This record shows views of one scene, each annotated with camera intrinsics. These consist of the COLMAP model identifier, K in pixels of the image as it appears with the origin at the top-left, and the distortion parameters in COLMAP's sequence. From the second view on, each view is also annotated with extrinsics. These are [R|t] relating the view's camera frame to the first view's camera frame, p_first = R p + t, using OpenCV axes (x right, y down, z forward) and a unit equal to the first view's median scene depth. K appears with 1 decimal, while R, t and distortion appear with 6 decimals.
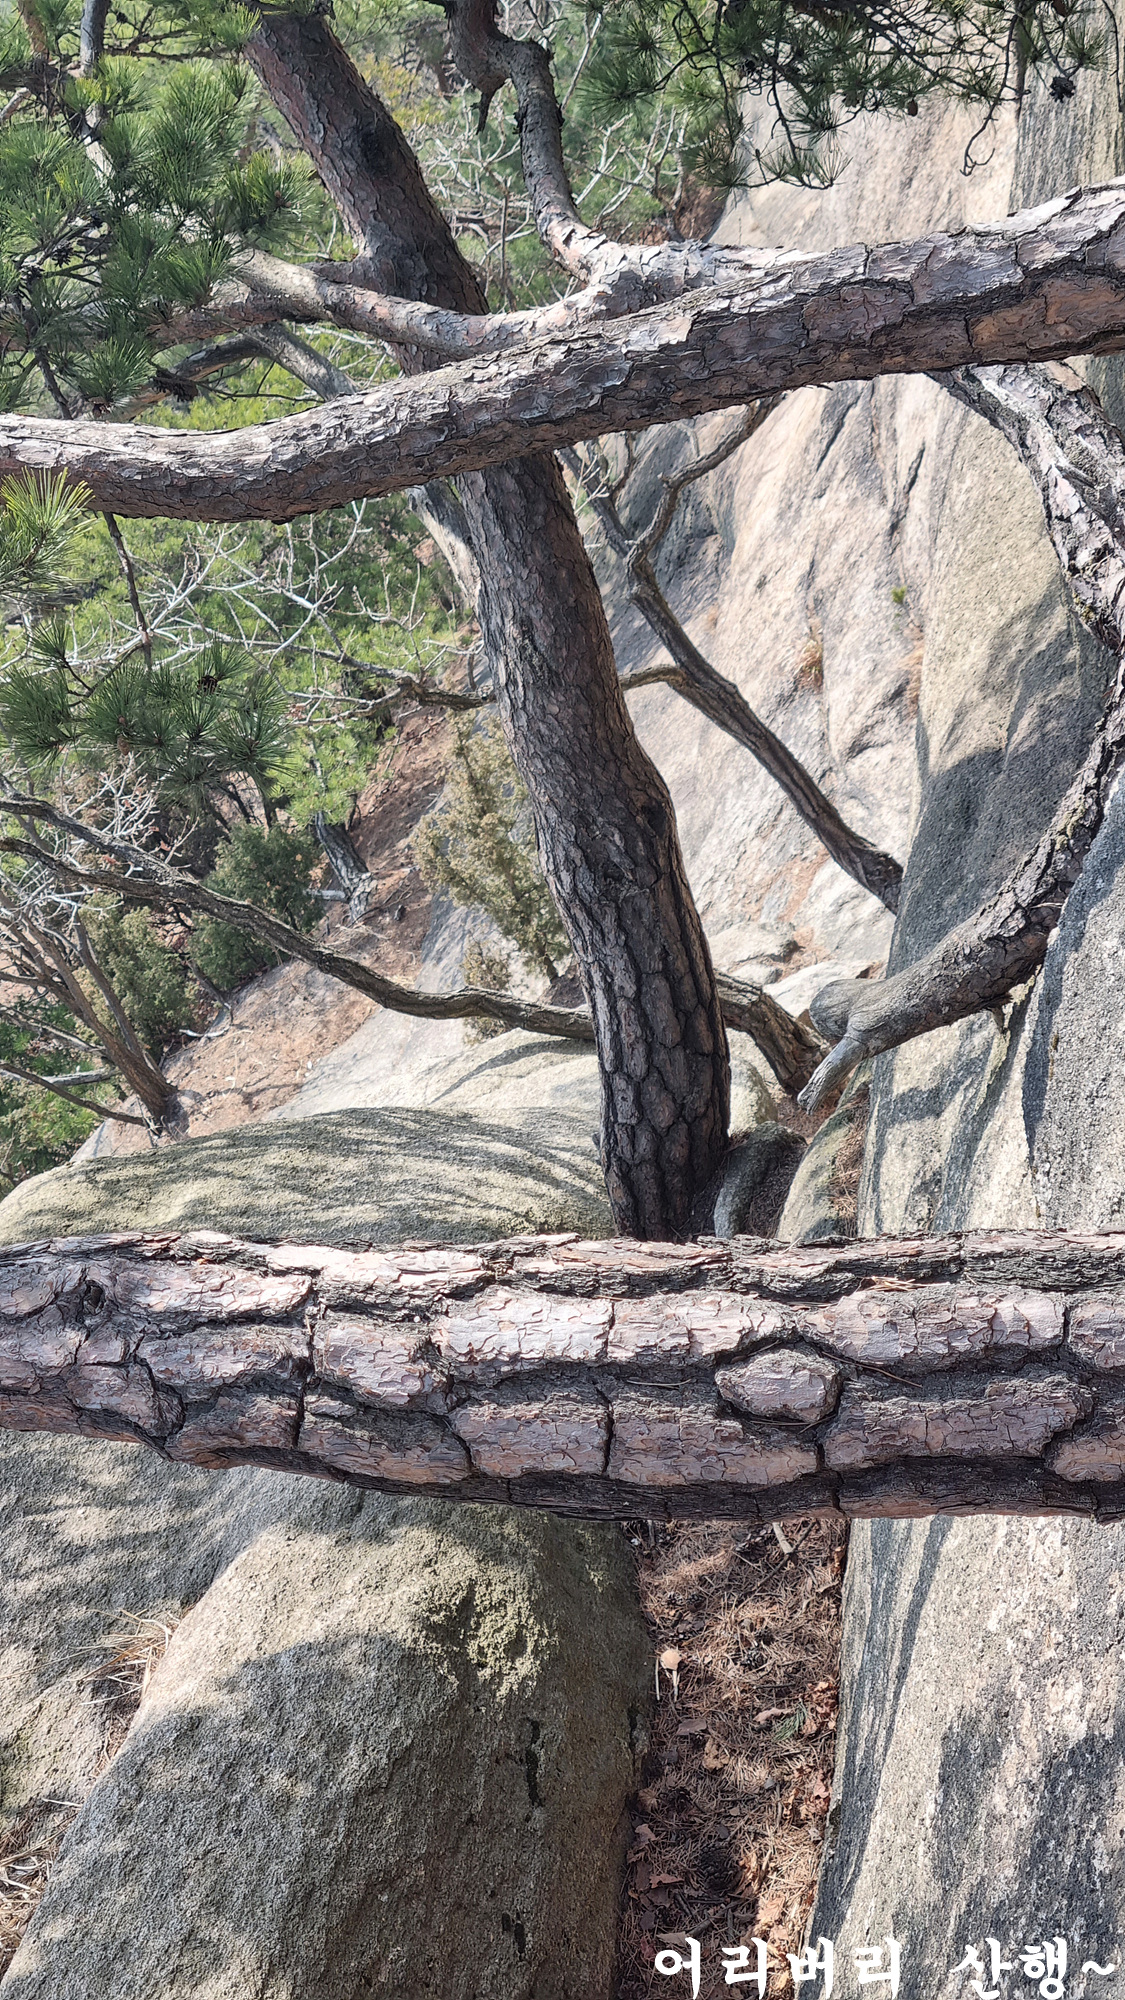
lens RADIAL K [[1656.6, 0, 564.4], [0, 1656.6, 999.0], [0, 0, 1]] dist [-0.002394, -0.000306]
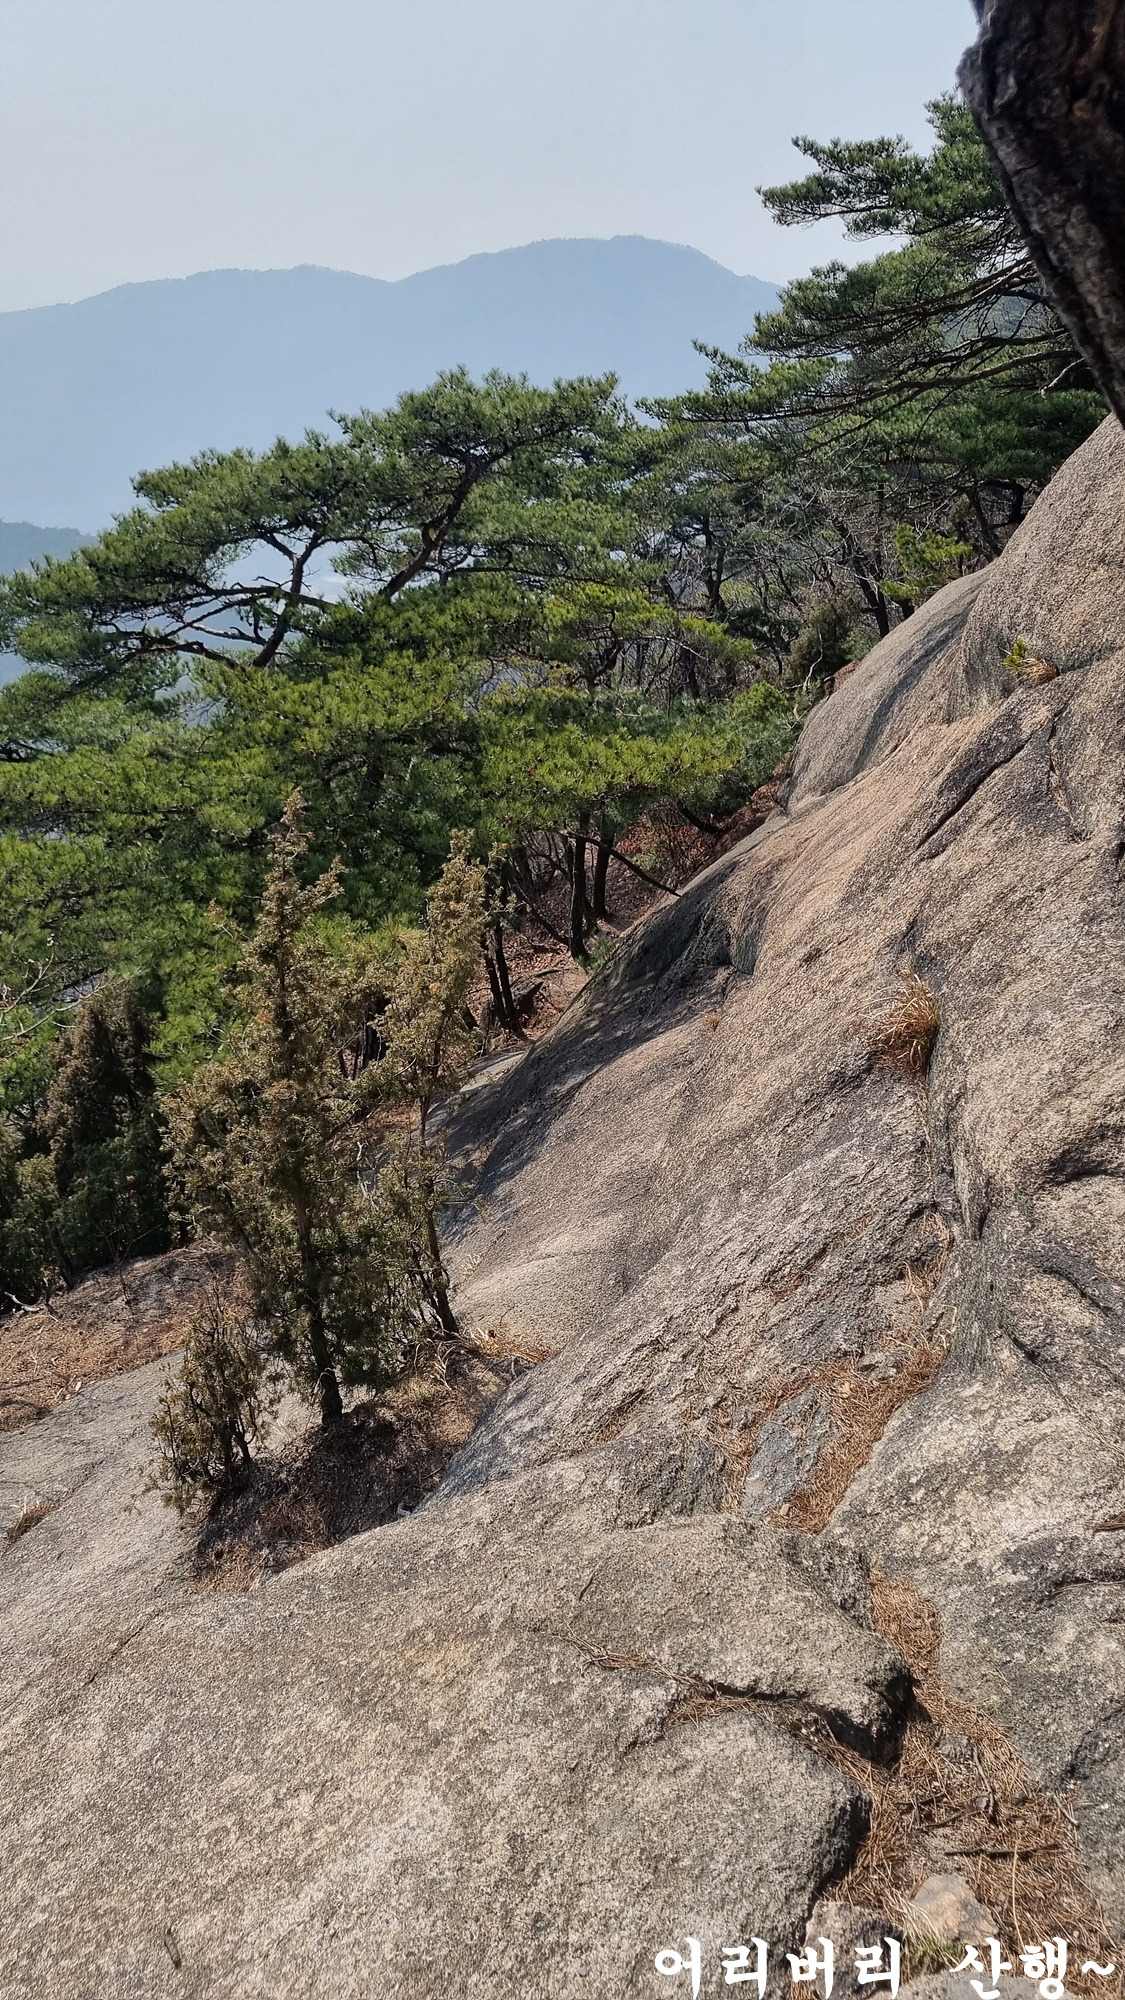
lens RADIAL K [[1555.9, 0, 564.5], [0, 1555.9, 1002.9], [0, 0, 1]] dist [0.007922, 0.000558]
pose [[0.950033, 0.312148, -0.000187, 0.027168], [-0.302752, 0.921288, -0.244070, -0.037948], [-0.076014, 0.231931, 0.969758, 0.455260]]
